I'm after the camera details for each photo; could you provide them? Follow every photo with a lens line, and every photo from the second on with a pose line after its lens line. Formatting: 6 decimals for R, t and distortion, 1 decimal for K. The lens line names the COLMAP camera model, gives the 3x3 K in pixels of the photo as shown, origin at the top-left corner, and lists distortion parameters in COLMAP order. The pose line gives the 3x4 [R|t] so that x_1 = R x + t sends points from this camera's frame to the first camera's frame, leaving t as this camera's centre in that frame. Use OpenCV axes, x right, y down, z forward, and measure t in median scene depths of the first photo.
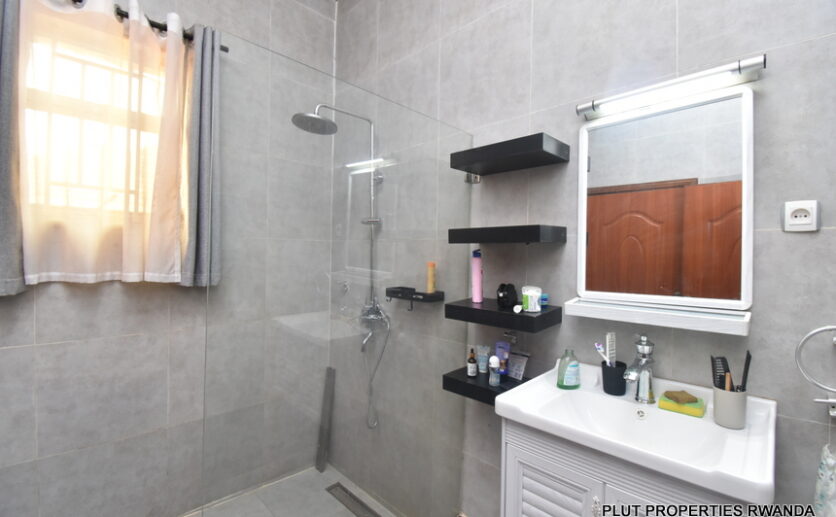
lens RADIAL K [[370.9, 0, 415.6], [0, 370.9, 257.8], [0, 0, 1]] dist [0.022678, -0.026567]
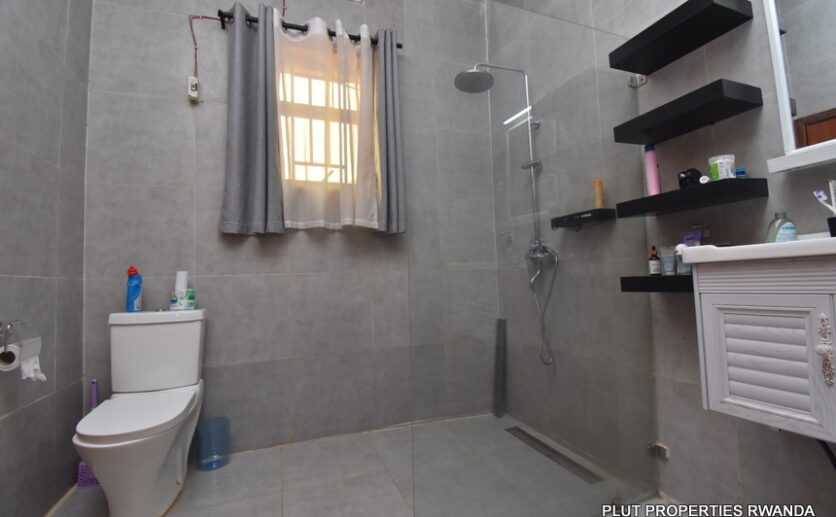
lens RADIAL K [[370.9, 0, 415.6], [0, 370.9, 257.8], [0, 0, 1]] dist [0.022678, -0.026567]
pose [[0.910548, -0.075718, -0.406411, -0.011447], [0.049541, 0.995985, -0.074565, 0.257462], [0.410425, 0.047761, 0.910643, -0.085043]]
